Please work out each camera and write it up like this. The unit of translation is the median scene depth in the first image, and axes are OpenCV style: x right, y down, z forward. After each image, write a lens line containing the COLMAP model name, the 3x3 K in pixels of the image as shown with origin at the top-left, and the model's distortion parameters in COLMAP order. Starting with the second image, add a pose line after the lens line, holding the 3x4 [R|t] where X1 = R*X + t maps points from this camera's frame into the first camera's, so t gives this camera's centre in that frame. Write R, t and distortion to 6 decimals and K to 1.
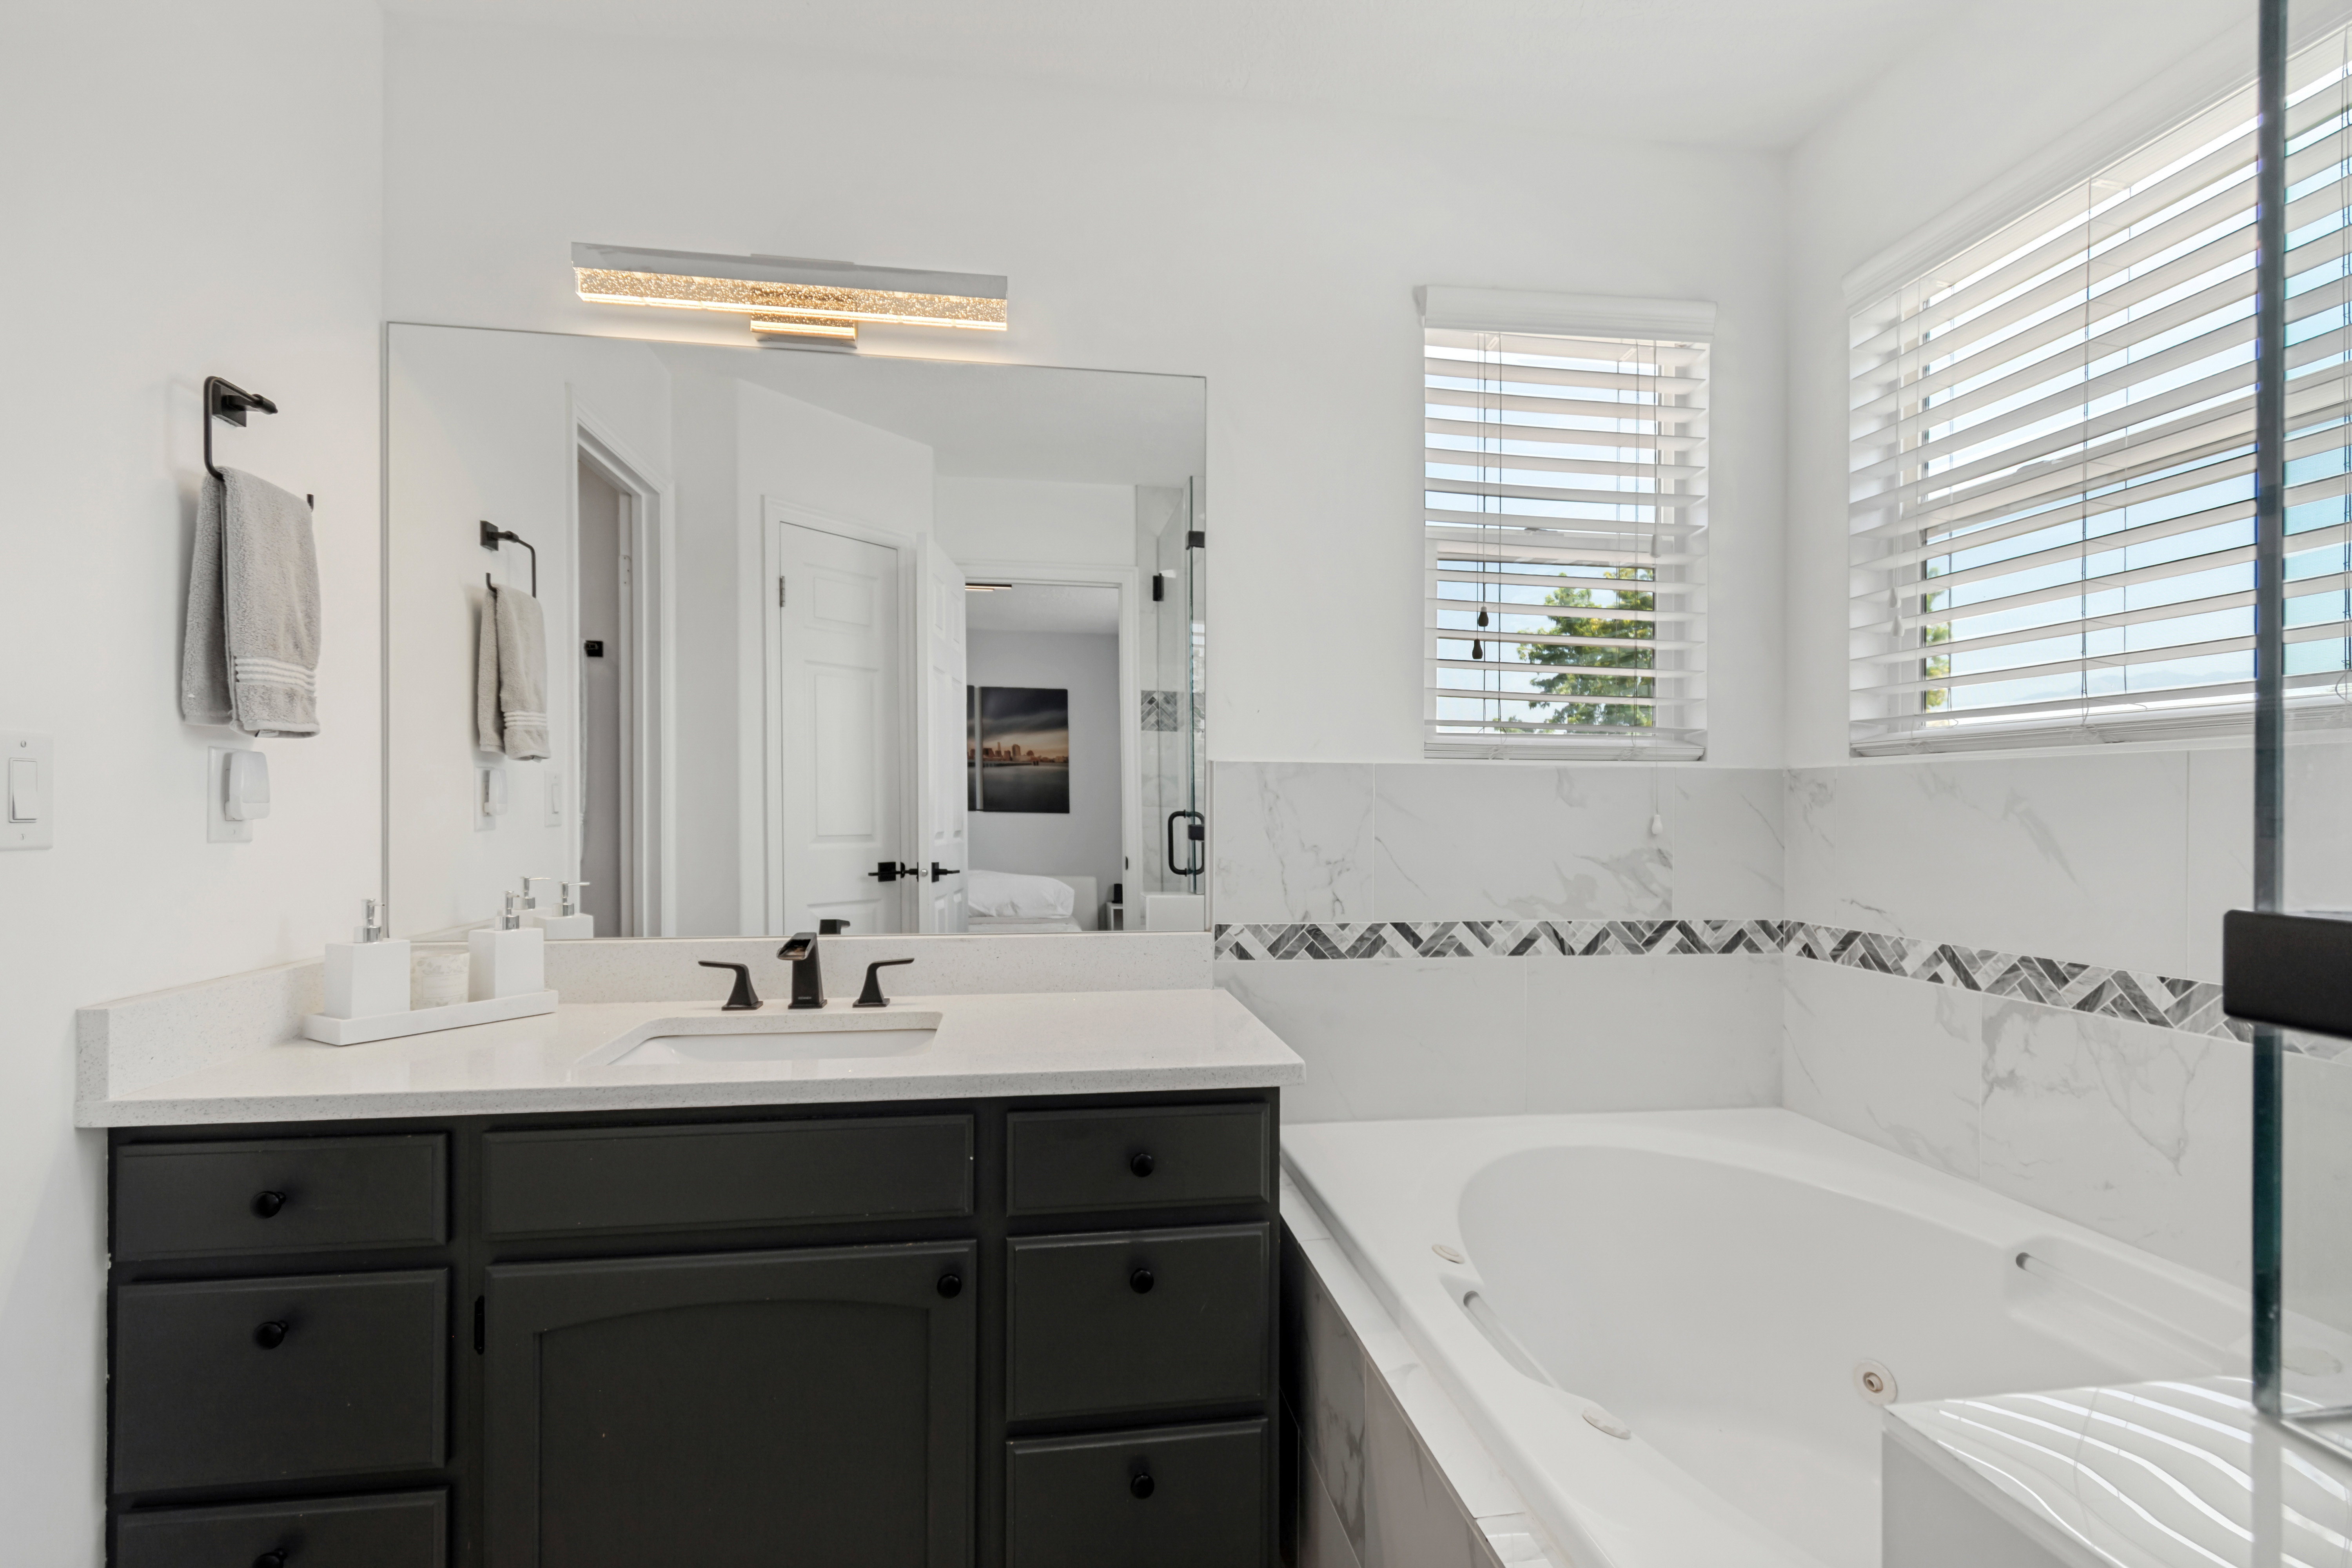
lens RADIAL K [[1061.9, 0, 1182.1], [0, 1061.9, 808.4], [0, 0, 1]] dist [0.003438, -0.001922]
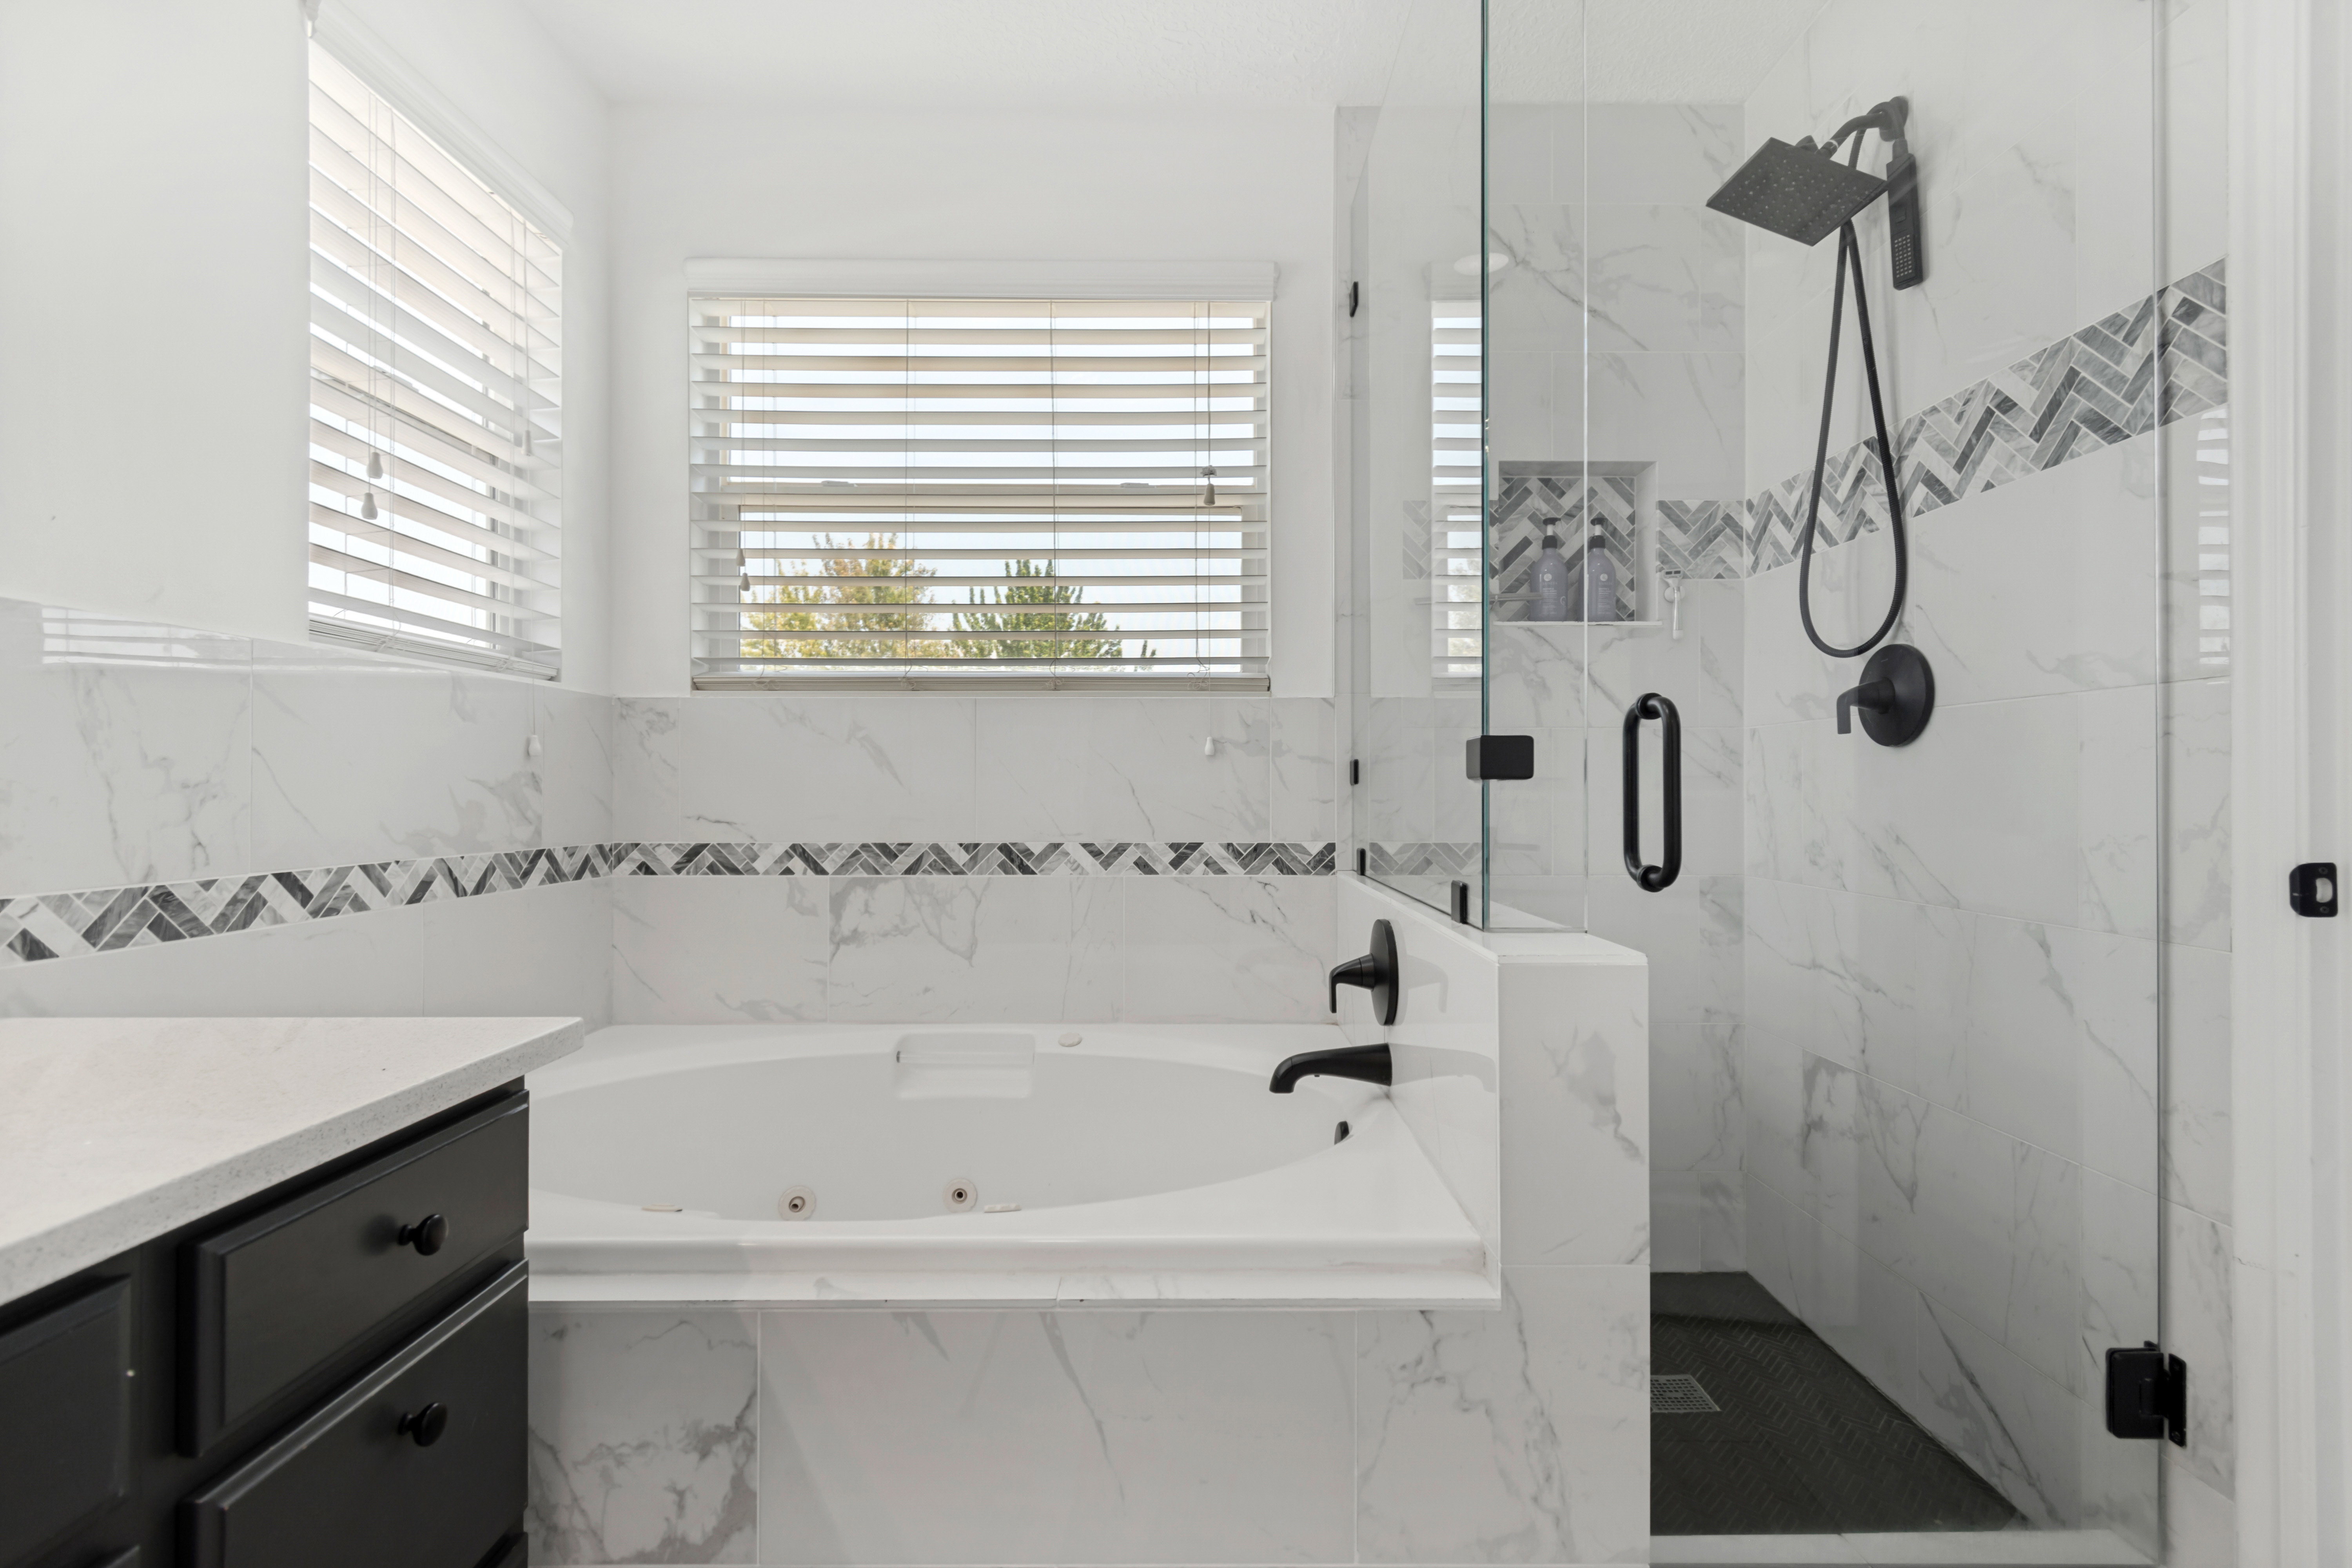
lens RADIAL K [[1061.9, 0, 1191.8], [0, 1061.9, 777.1], [0, 0, 1]] dist [0.003438, -0.001922]
pose [[0.126569, 0.005920, 0.991940, -0.410131], [-0.000046, 0.999982, -0.005962, 0.049735], [-0.991958, 0.000709, 0.126567, 0.328348]]
